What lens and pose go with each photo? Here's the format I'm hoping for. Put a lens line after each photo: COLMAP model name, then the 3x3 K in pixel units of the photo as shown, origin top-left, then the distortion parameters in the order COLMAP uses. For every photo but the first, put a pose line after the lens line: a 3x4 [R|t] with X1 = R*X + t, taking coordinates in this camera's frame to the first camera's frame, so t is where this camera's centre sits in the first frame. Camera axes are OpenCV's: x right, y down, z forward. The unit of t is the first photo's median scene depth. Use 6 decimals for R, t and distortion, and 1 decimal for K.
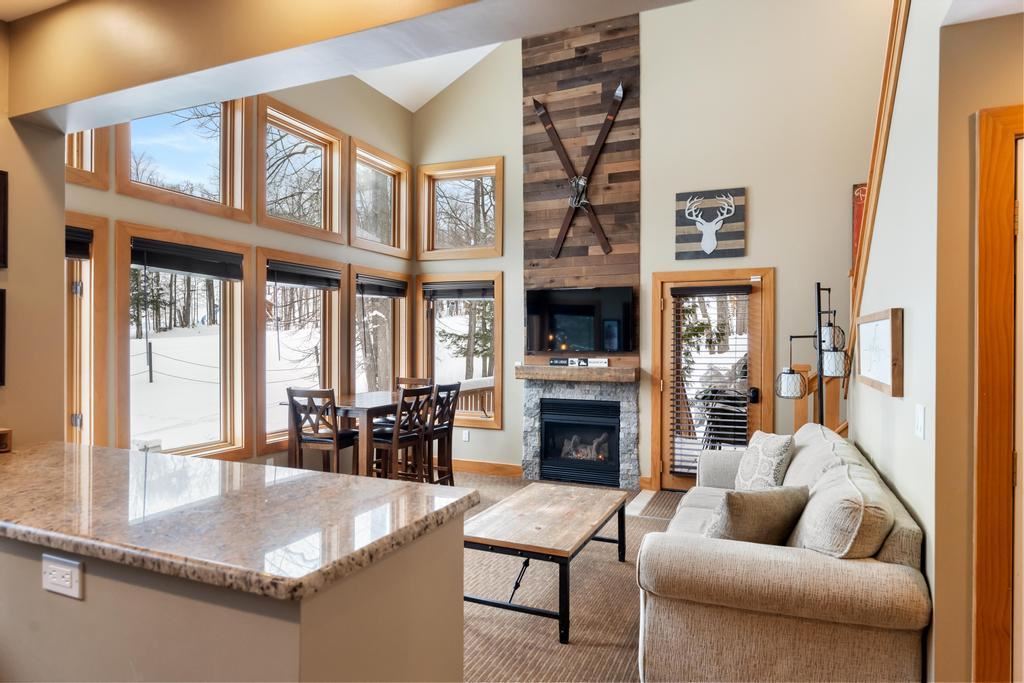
lens RADIAL K [[610.2, 0, 512.0], [0, 610.2, 341.5], [0, 0, 1]] dist [-0.000907, -0.000028]
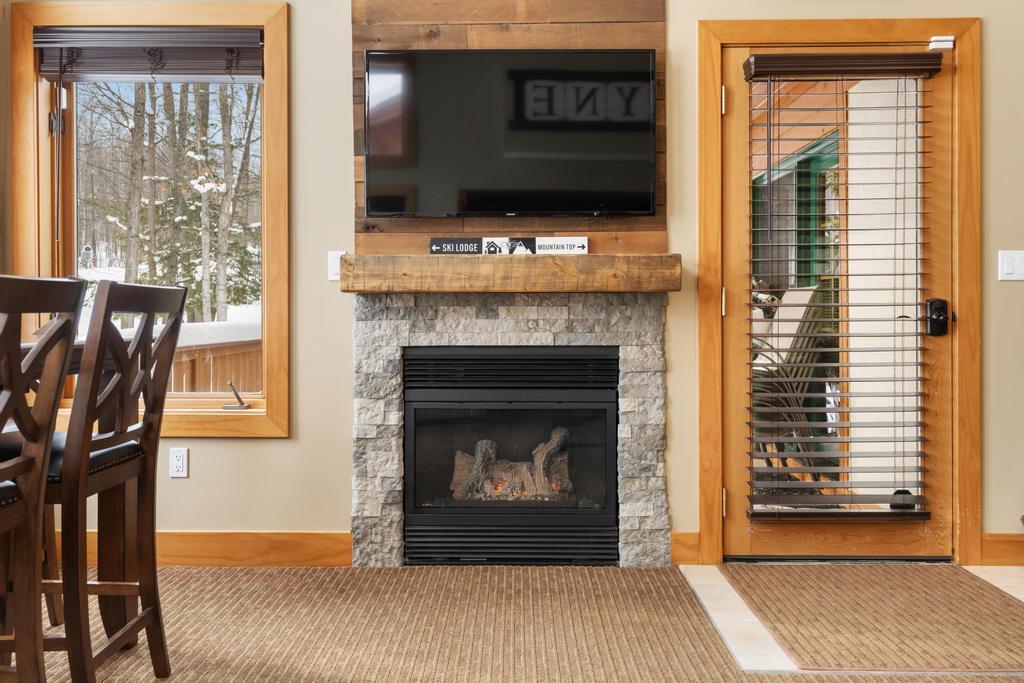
lens RADIAL K [[786.4, 0, 510.9], [0, 786.4, 312.3], [0, 0, 1]] dist [-0.002054, 0.004423]
pose [[0.921551, -0.006375, 0.388204, -0.081889], [0.006120, 0.999979, 0.001893, 0.074279], [-0.388208, 0.000631, 0.921572, 0.553882]]
